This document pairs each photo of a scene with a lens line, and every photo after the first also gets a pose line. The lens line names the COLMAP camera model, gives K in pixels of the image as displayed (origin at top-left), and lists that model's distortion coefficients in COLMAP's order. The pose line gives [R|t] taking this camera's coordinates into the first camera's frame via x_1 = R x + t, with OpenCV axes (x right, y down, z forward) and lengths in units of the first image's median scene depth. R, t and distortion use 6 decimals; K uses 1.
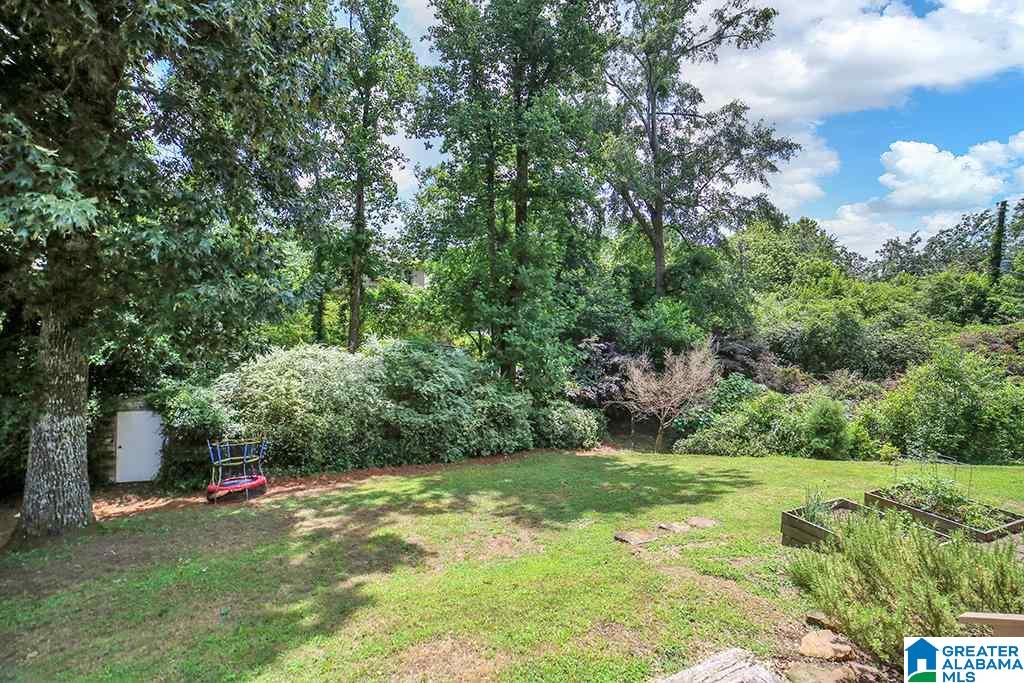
lens RADIAL K [[478.1, 0, 512.4], [0, 478.1, 323.8], [0, 0, 1]] dist [0.000770, 0.001168]
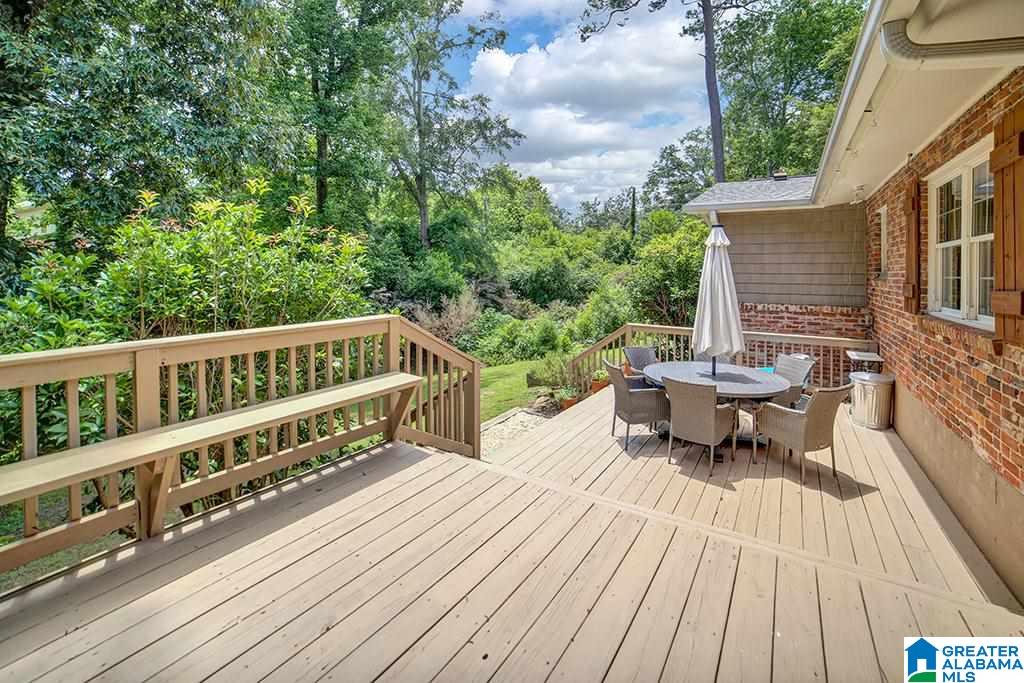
lens RADIAL K [[478.1, 0, 512.4], [0, 478.1, 323.8], [0, 0, 1]] dist [0.000770, 0.001168]
pose [[0.873440, -0.099171, 0.476725, -0.100439], [0.043764, 0.991067, 0.125983, -0.016632], [-0.484960, -0.089175, 0.869978, -0.164598]]
